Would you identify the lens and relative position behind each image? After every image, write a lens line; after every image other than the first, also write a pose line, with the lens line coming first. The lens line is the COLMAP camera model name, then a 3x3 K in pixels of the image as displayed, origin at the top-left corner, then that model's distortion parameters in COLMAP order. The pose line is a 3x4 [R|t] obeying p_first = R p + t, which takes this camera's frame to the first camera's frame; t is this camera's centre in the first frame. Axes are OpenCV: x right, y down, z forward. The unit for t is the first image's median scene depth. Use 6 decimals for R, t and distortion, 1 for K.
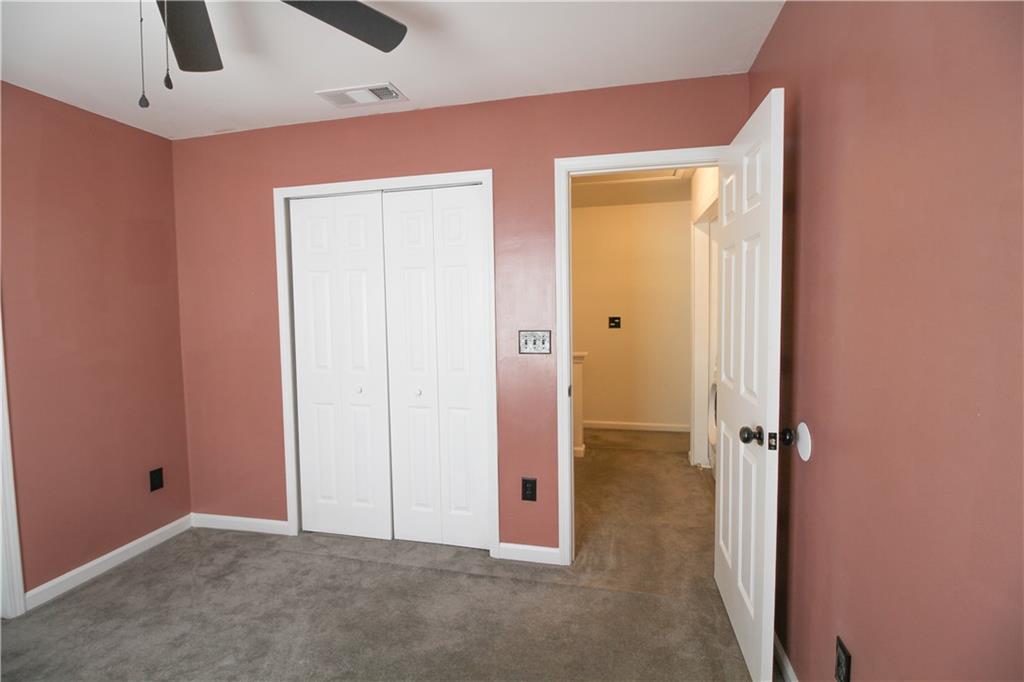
lens RADIAL K [[467.7, 0, 510.7], [0, 467.7, 336.8], [0, 0, 1]] dist [0.016534, -0.011986]
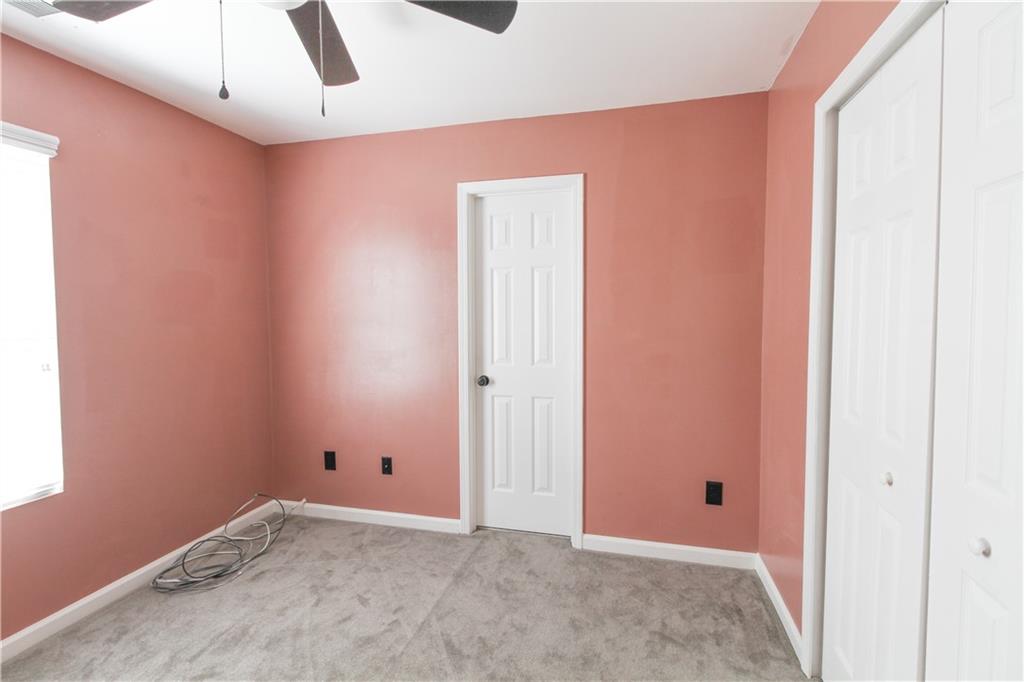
lens RADIAL K [[467.7, 0, 512.7], [0, 467.7, 335.1], [0, 0, 1]] dist [0.016534, -0.011986]
pose [[-0.017451, 0.064005, -0.997797, 0.149701], [-0.058041, 0.996201, 0.064918, -0.039093], [0.998162, 0.059046, -0.013670, 0.726935]]
